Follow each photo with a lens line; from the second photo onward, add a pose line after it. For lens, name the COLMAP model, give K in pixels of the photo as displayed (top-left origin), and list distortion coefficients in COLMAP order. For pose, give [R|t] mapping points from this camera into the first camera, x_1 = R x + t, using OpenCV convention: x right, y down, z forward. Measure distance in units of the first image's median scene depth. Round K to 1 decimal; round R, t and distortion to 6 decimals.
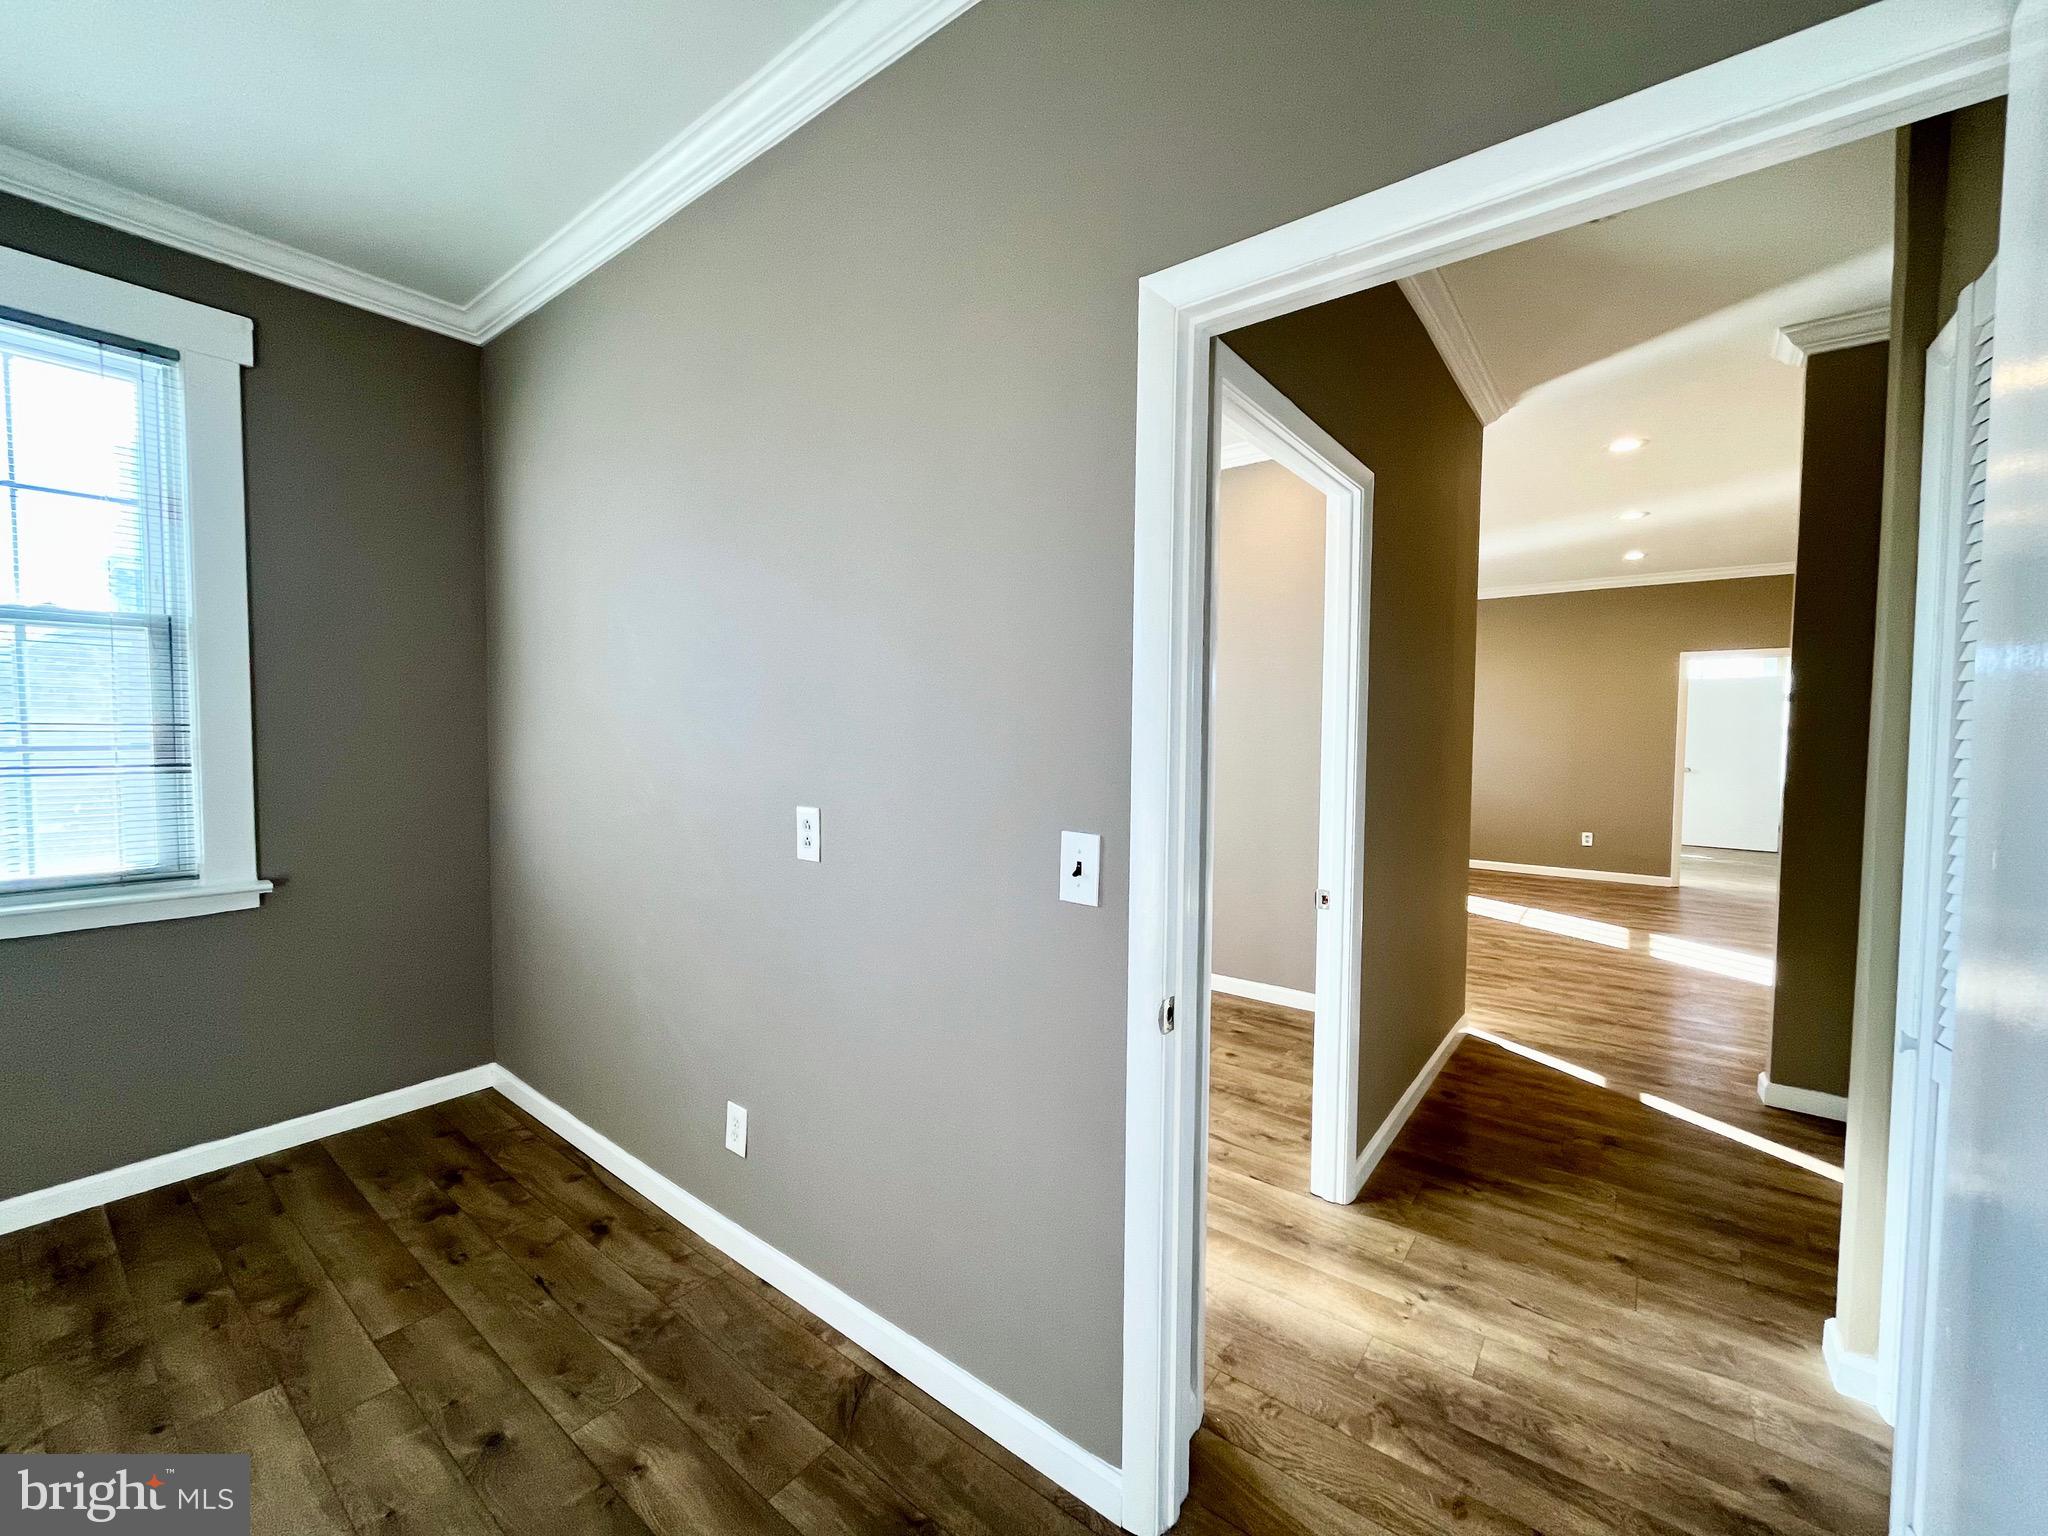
lens RADIAL K [[832.5, 0, 1019.4], [0, 832.5, 768.3], [0, 0, 1]] dist [-0.003501, 0.000037]
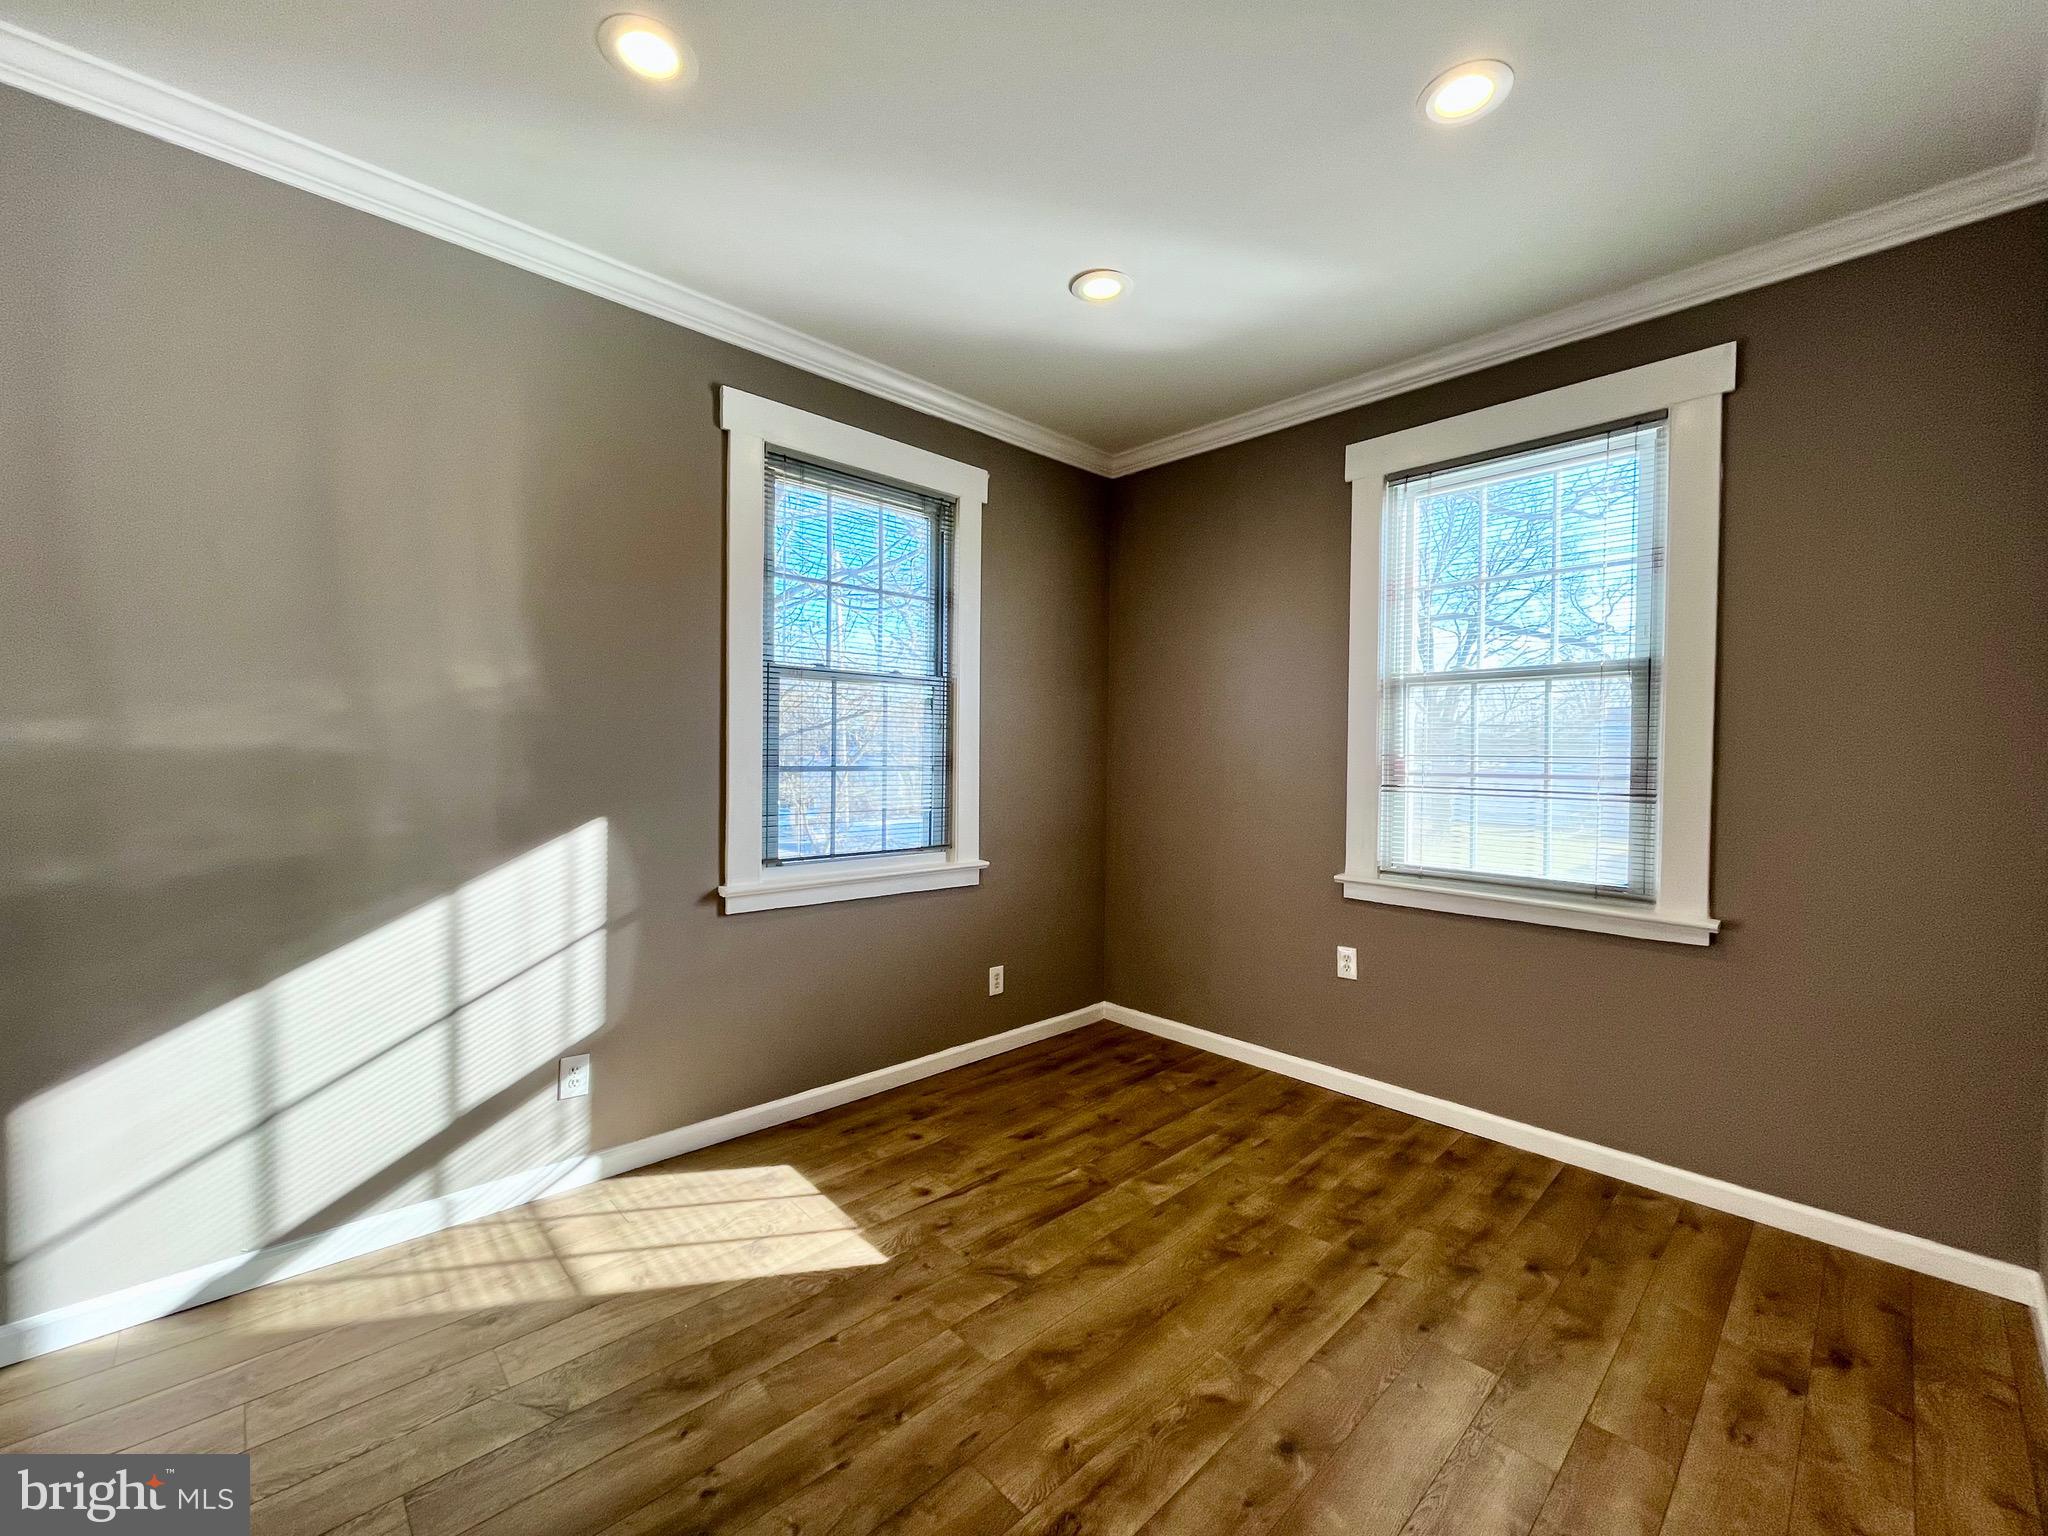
lens RADIAL K [[832.5, 0, 1019.4], [0, 832.5, 768.3], [0, 0, 1]] dist [-0.003501, 0.000037]
pose [[-0.153808, 0.008628, -0.988063, 0.179852], [-0.057028, 0.998218, 0.017594, -0.012221], [0.986454, 0.059053, -0.153042, 0.377694]]
